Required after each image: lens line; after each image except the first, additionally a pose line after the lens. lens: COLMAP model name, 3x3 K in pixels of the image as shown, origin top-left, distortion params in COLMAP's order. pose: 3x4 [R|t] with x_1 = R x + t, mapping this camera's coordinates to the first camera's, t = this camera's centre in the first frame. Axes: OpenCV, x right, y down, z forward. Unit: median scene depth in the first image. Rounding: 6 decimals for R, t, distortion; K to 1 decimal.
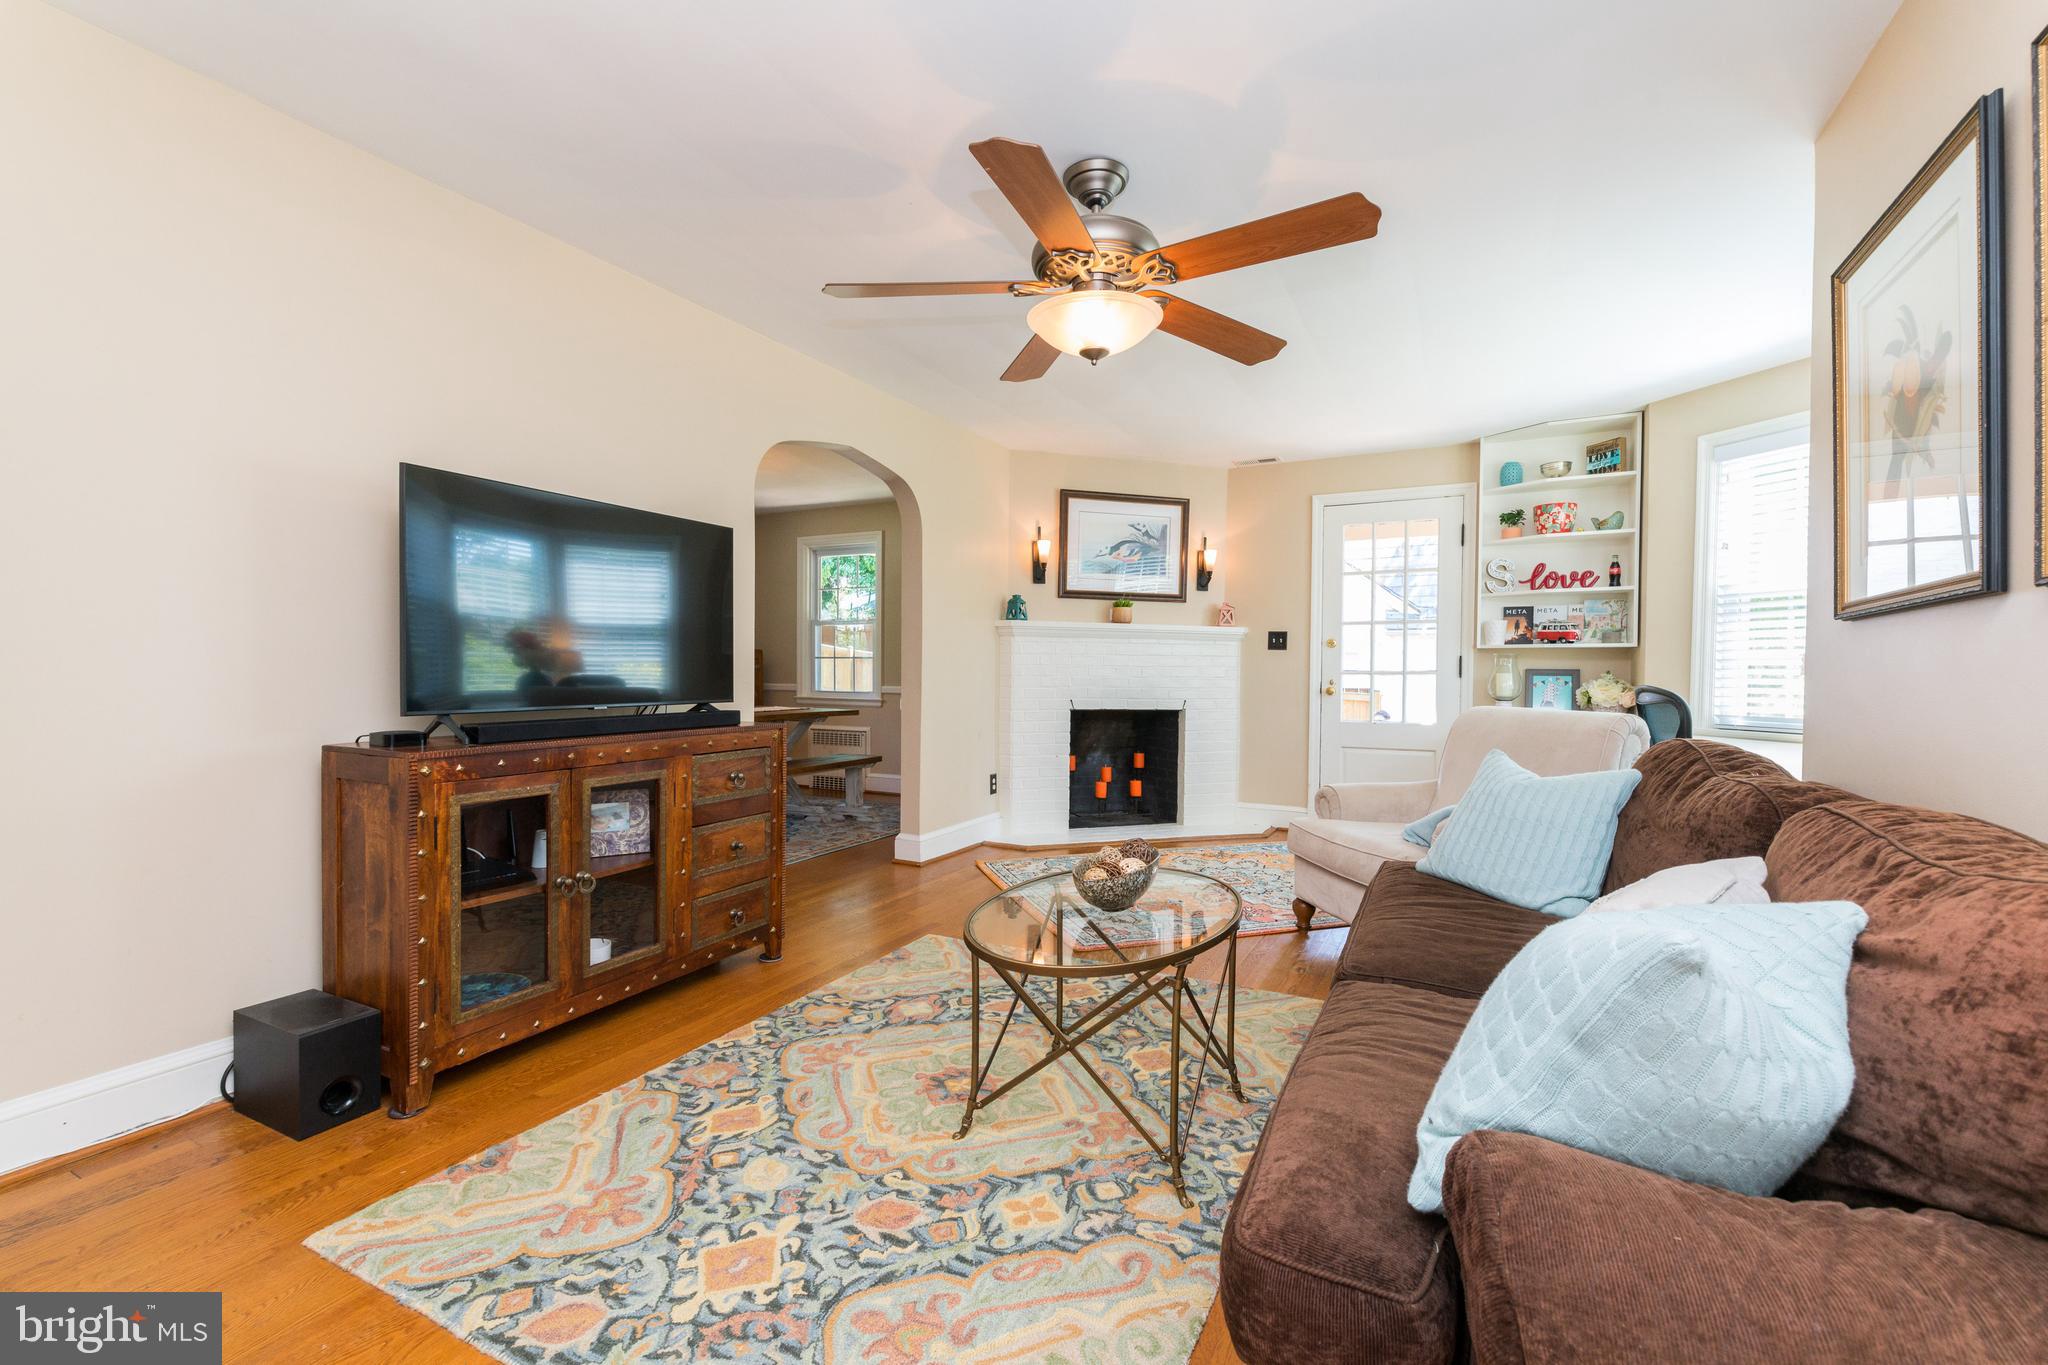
lens RADIAL K [[880.0, 0, 1026.2], [0, 880.0, 676.5], [0, 0, 1]] dist [0.010754, -0.002017]
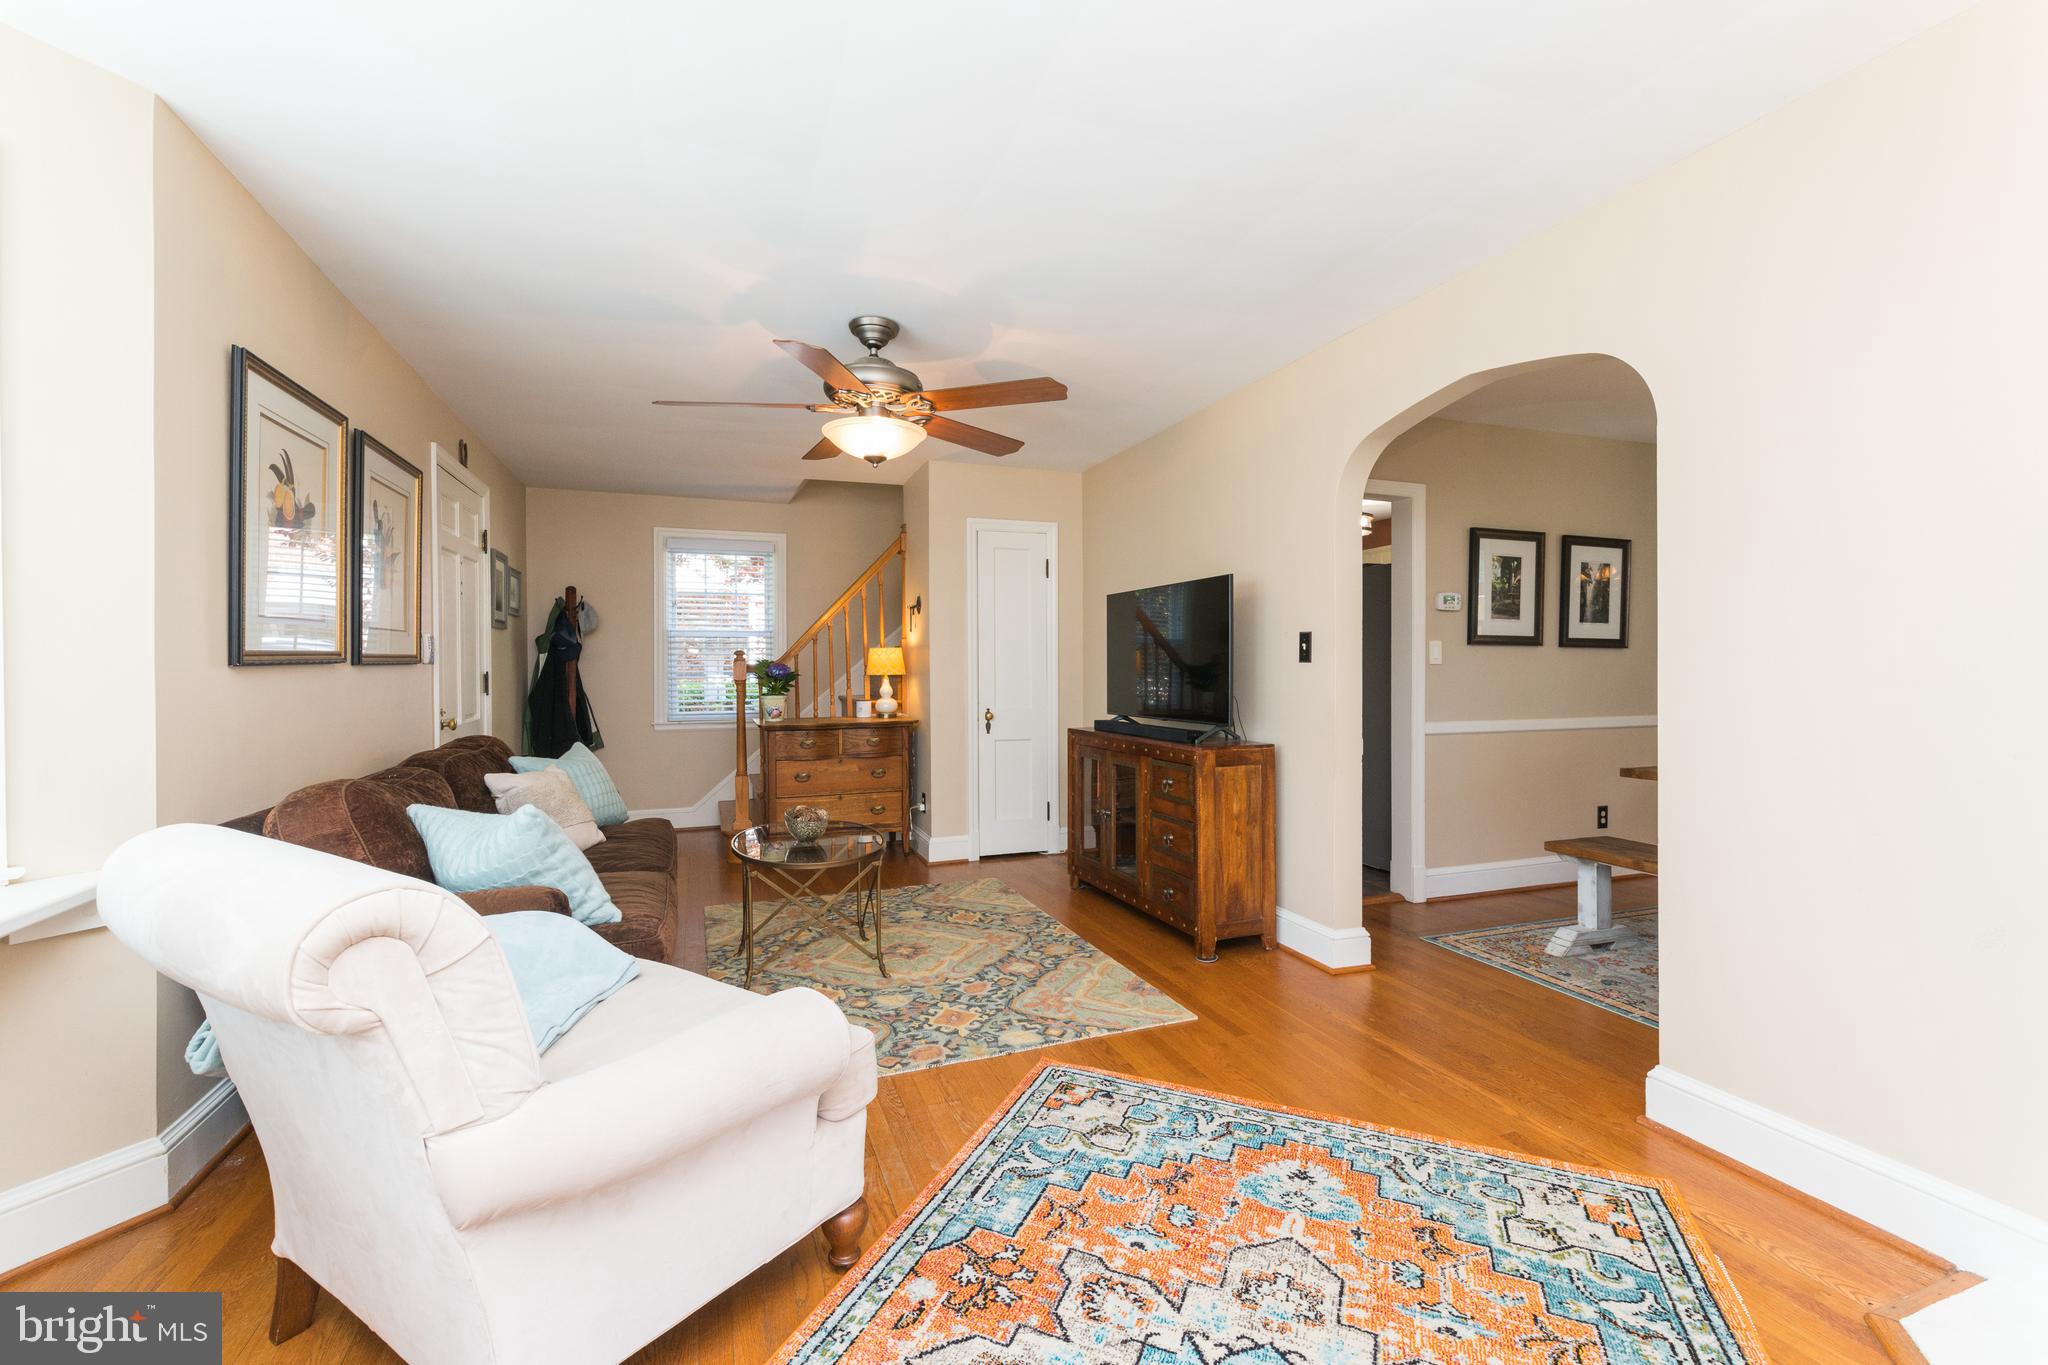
lens RADIAL K [[880.0, 0, 1013.1], [0, 880.0, 673.0], [0, 0, 1]] dist [0.010754, -0.002017]
pose [[-0.683526, 0.001020, -0.729925, 0.424353], [-0.008056, 0.999928, 0.008941, -0.028858], [0.729881, 0.011992, -0.683469, 0.979673]]
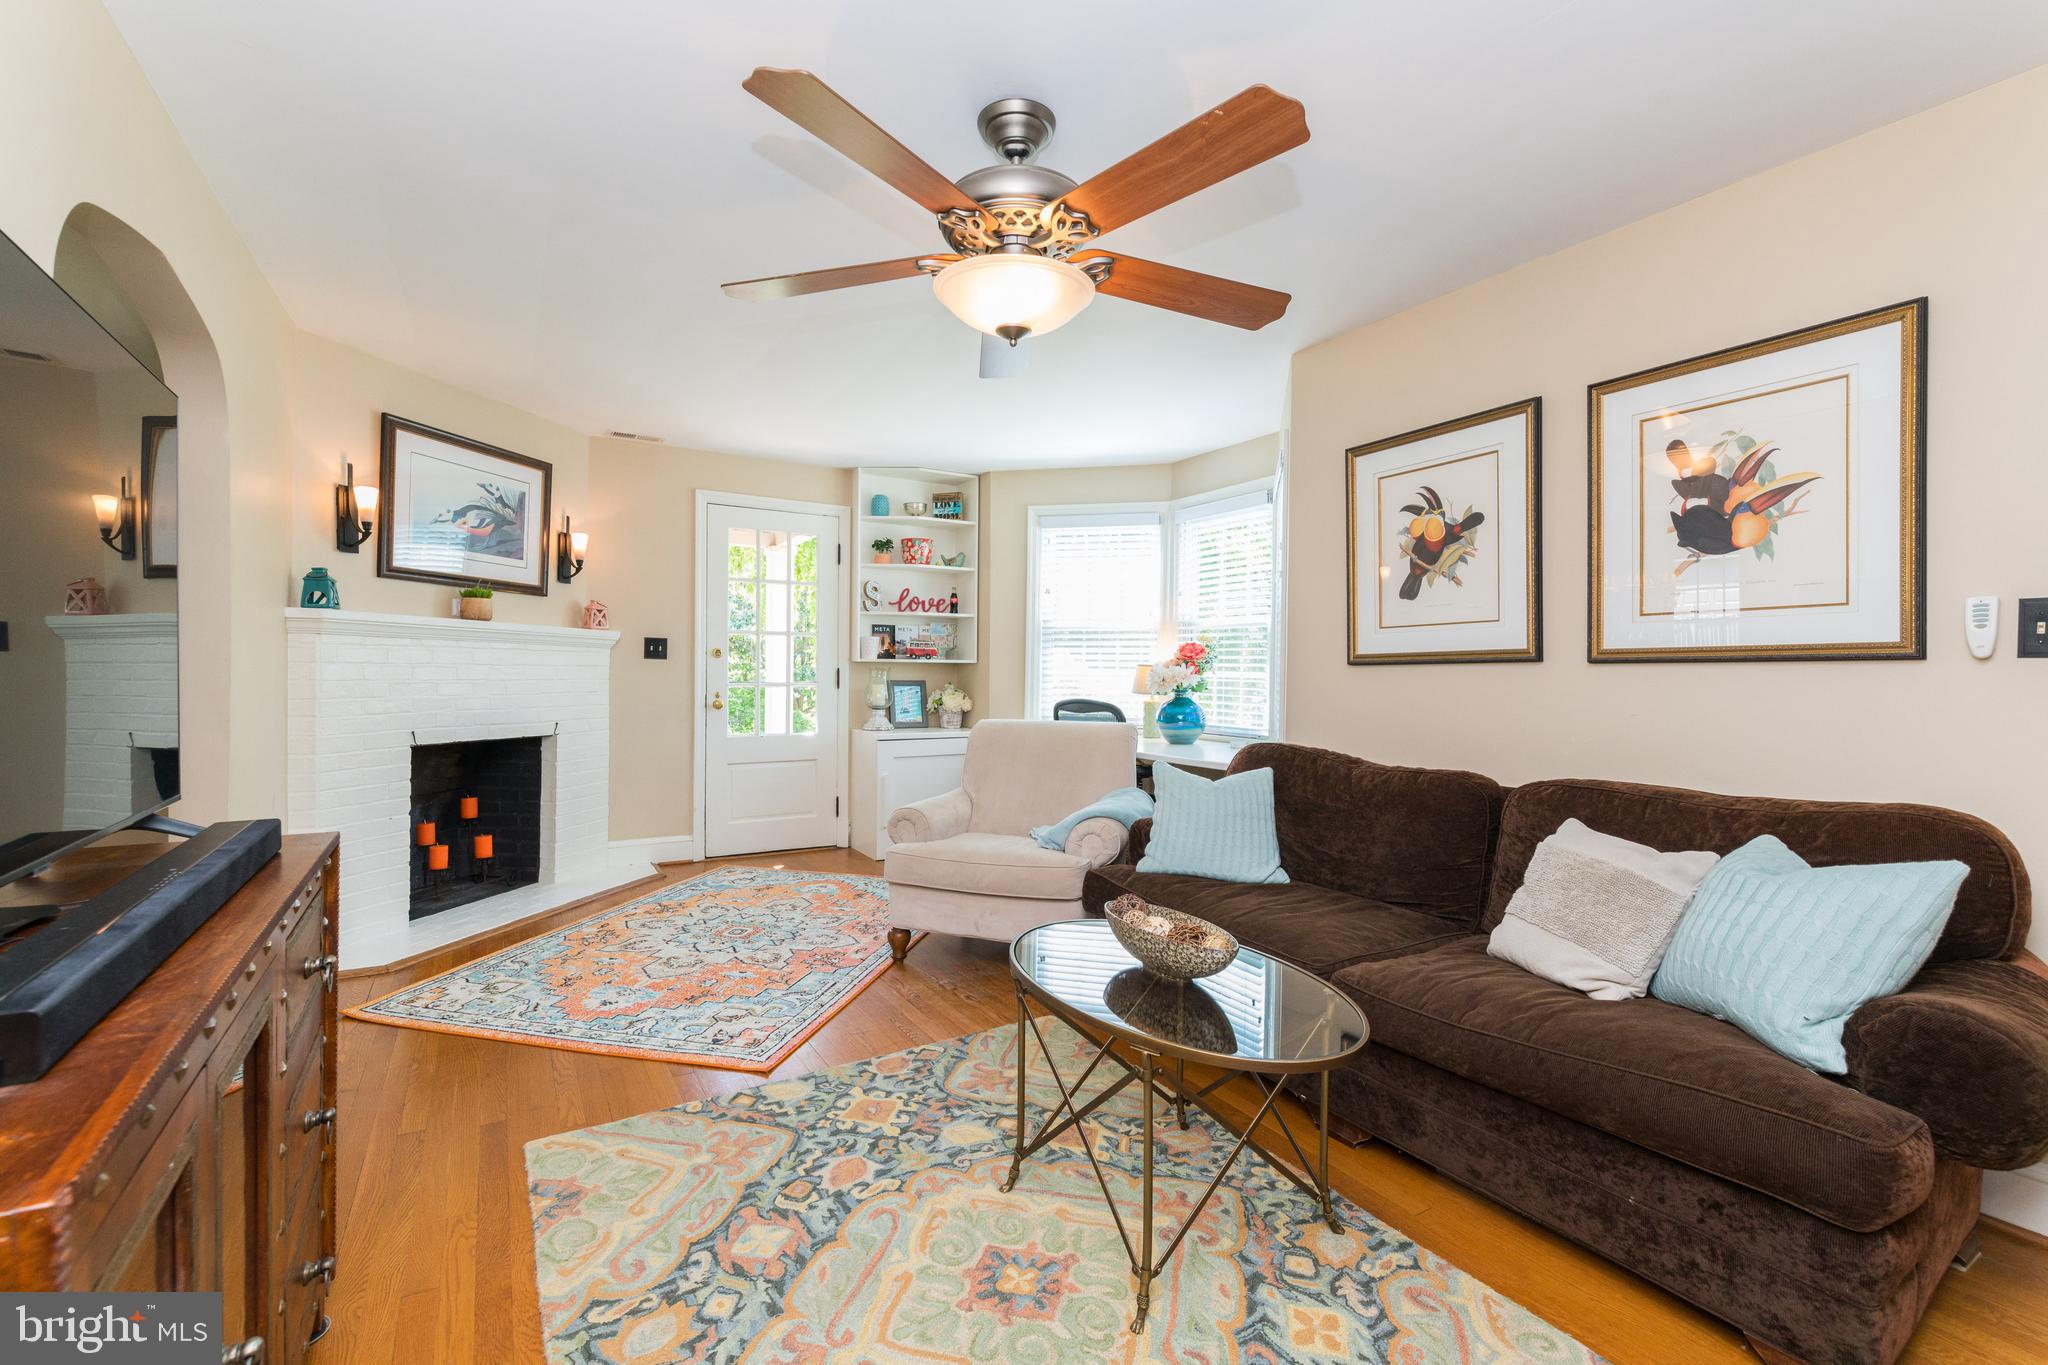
lens RADIAL K [[880.0, 0, 1037.3], [0, 880.0, 675.3], [0, 0, 1]] dist [0.010754, -0.002017]
pose [[0.515460, -0.004196, 0.856904, -0.304464], [0.000303, 0.999989, 0.004715, -0.020916], [-0.856914, -0.002170, 0.515455, 0.262863]]
